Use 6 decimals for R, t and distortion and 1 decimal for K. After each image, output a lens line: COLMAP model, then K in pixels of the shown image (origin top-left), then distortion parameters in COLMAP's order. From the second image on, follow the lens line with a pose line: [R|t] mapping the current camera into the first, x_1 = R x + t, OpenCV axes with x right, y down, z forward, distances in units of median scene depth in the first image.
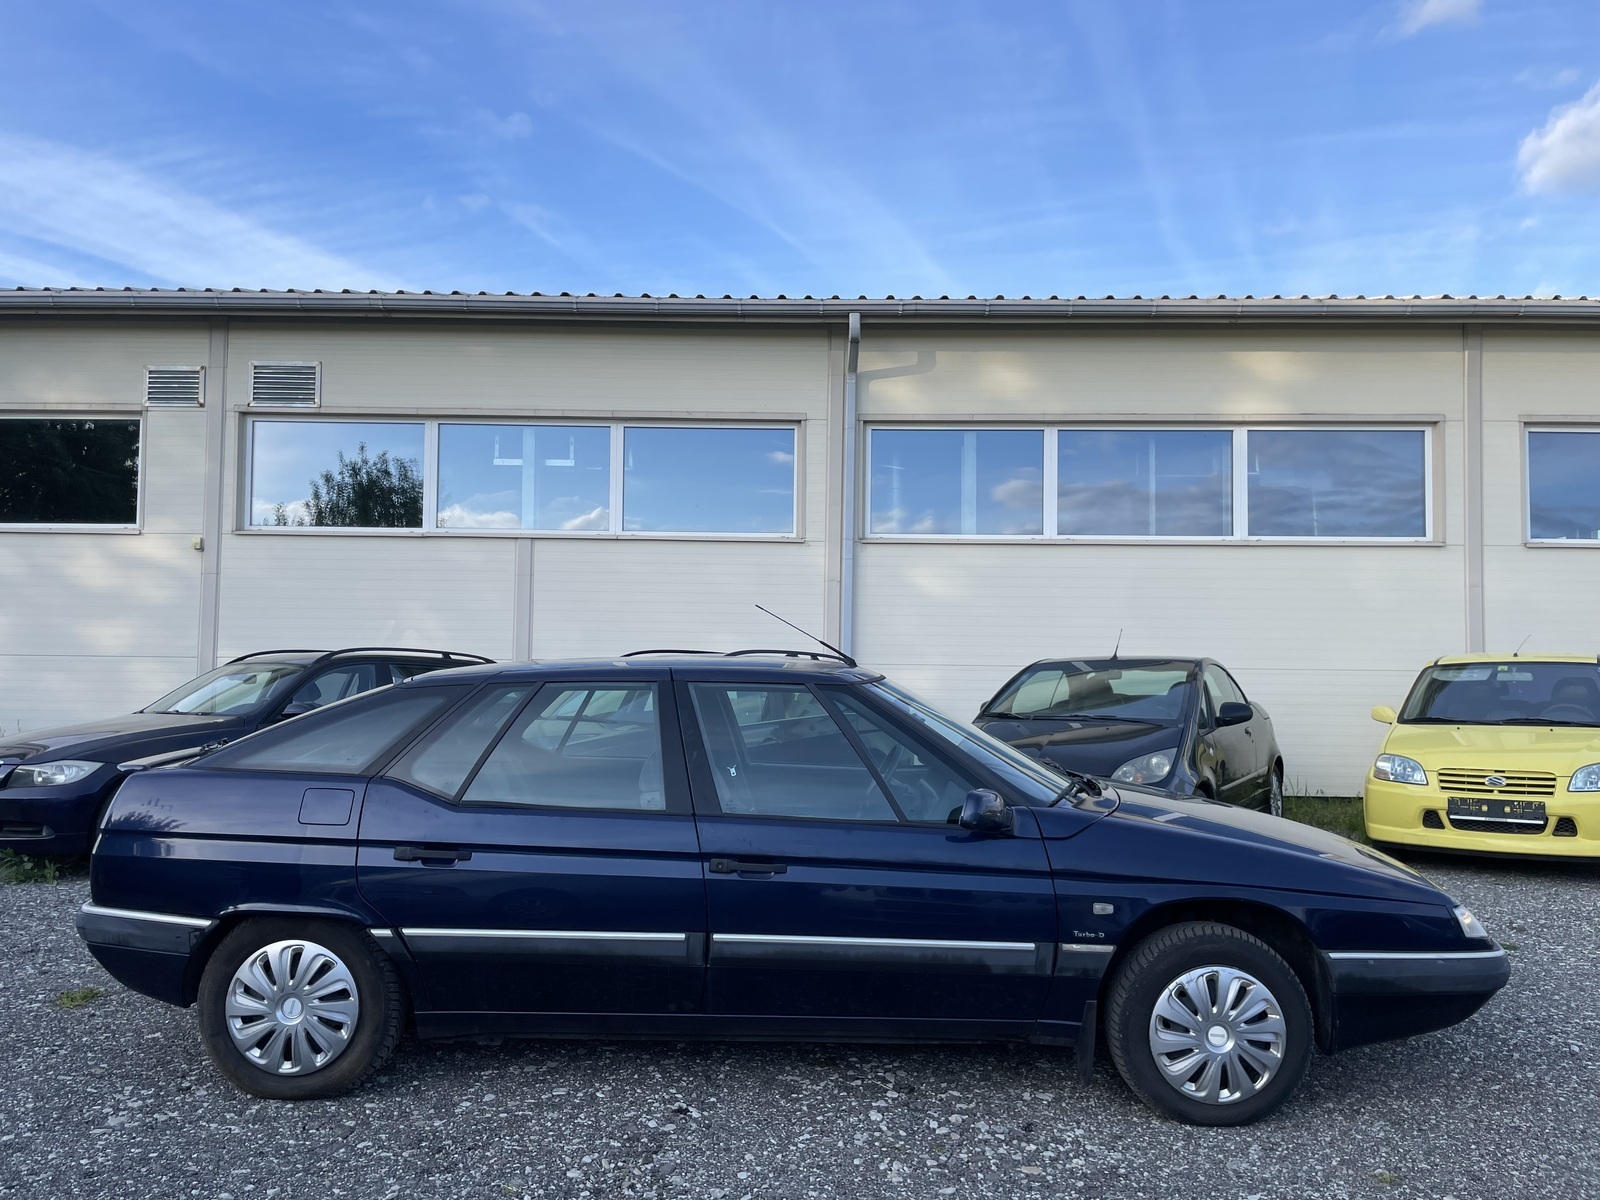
lens RADIAL K [[1195.1, 0, 795.9], [0, 1195.1, 599.7], [0, 0, 1]] dist [0.065573, -0.075799]
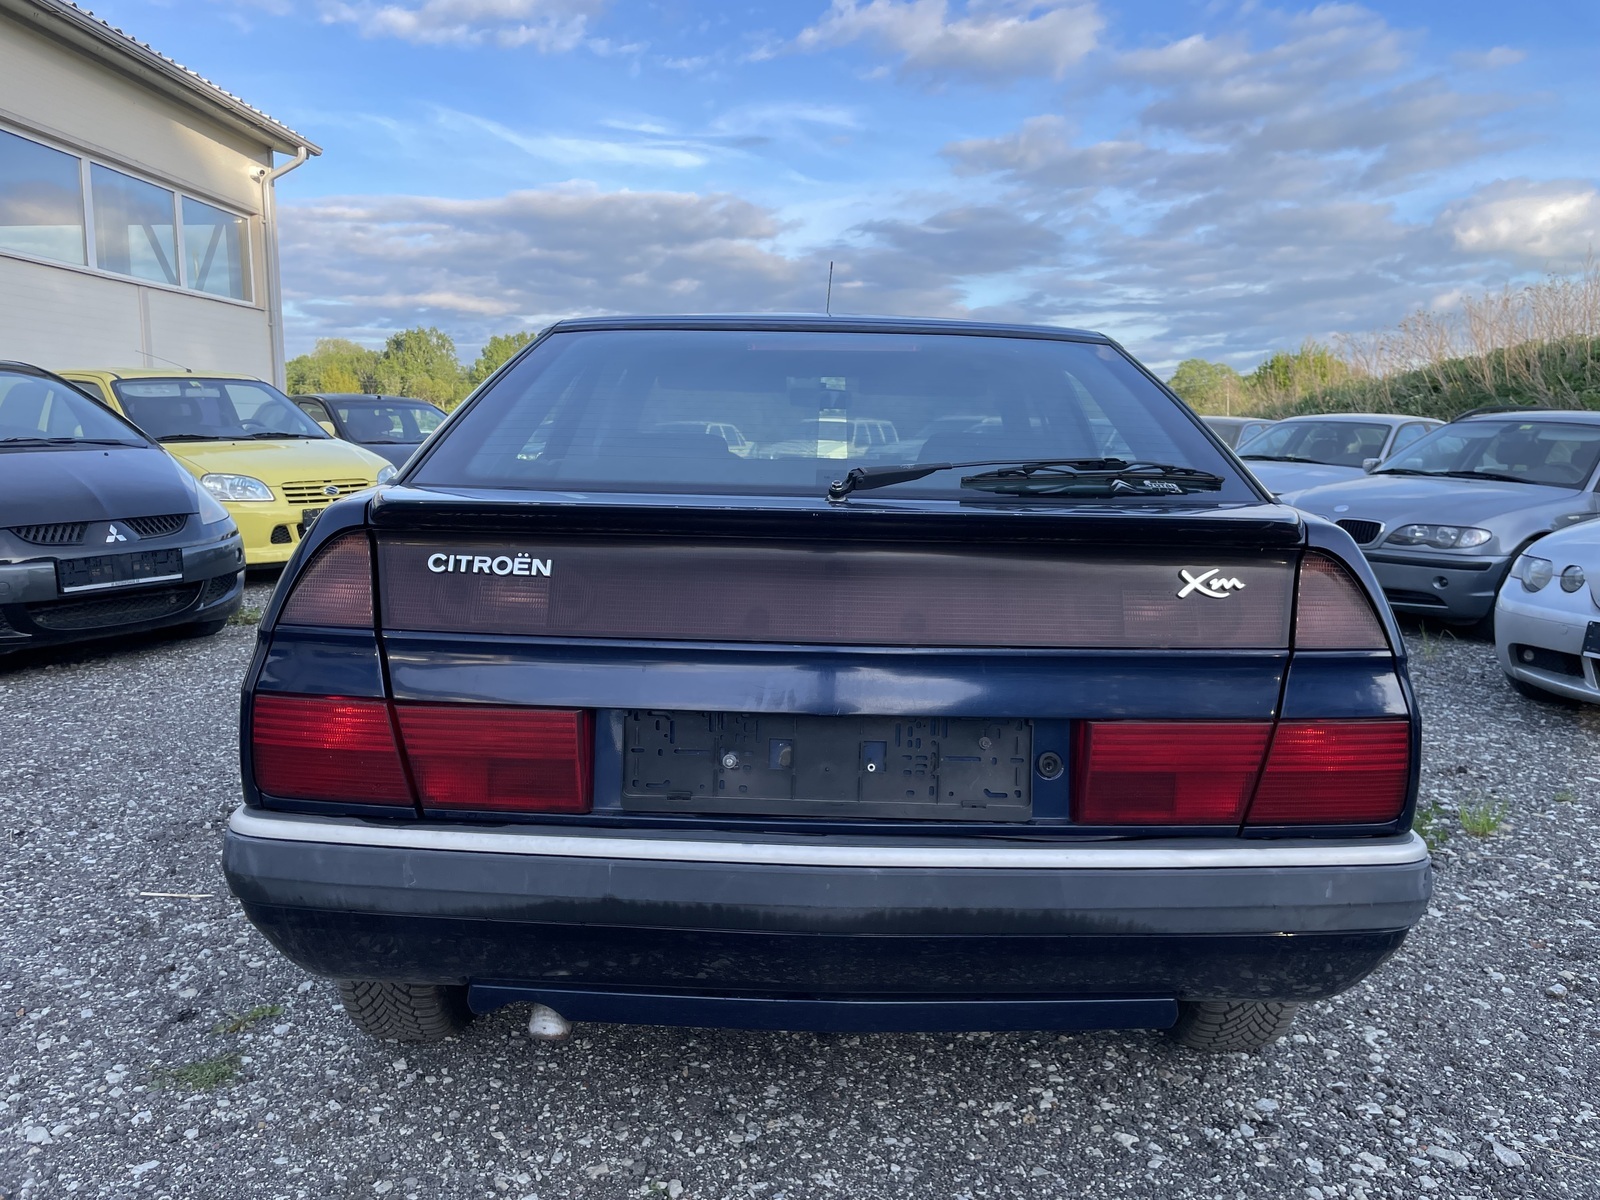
lens RADIAL K [[1195.1, 0, 798.8], [0, 1195.1, 598.7], [0, 0, 1]] dist [0.065573, -0.075799]
pose [[-0.006404, -0.150474, 0.988593, -0.960343], [-0.062503, 0.986741, 0.149788, 0.117989], [-0.998024, -0.060830, -0.015725, 1.200185]]
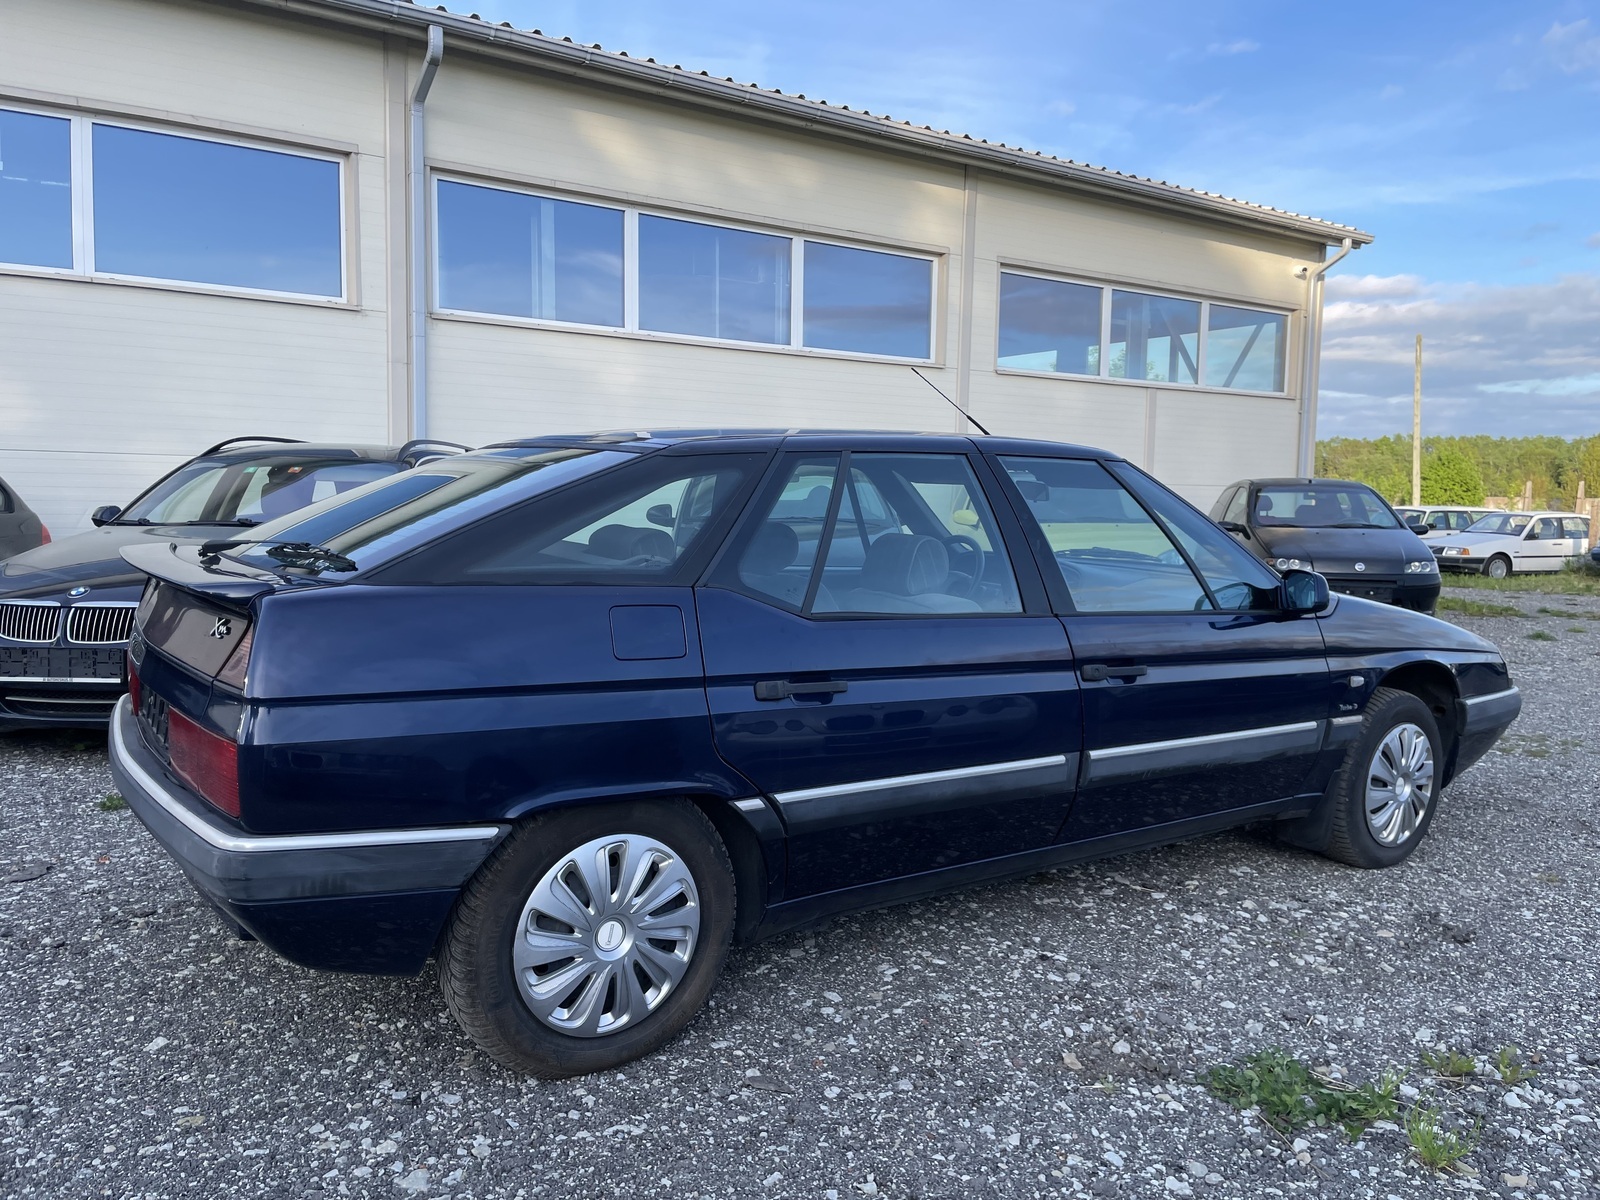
lens RADIAL K [[1195.1, 0, 793.9], [0, 1195.1, 591.8], [0, 0, 1]] dist [0.065573, -0.075799]
pose [[0.818441, -0.042683, 0.573003, -0.674467], [-0.040699, 0.990426, 0.131908, 0.060803], [-0.573147, -0.131280, 0.808868, 0.425217]]
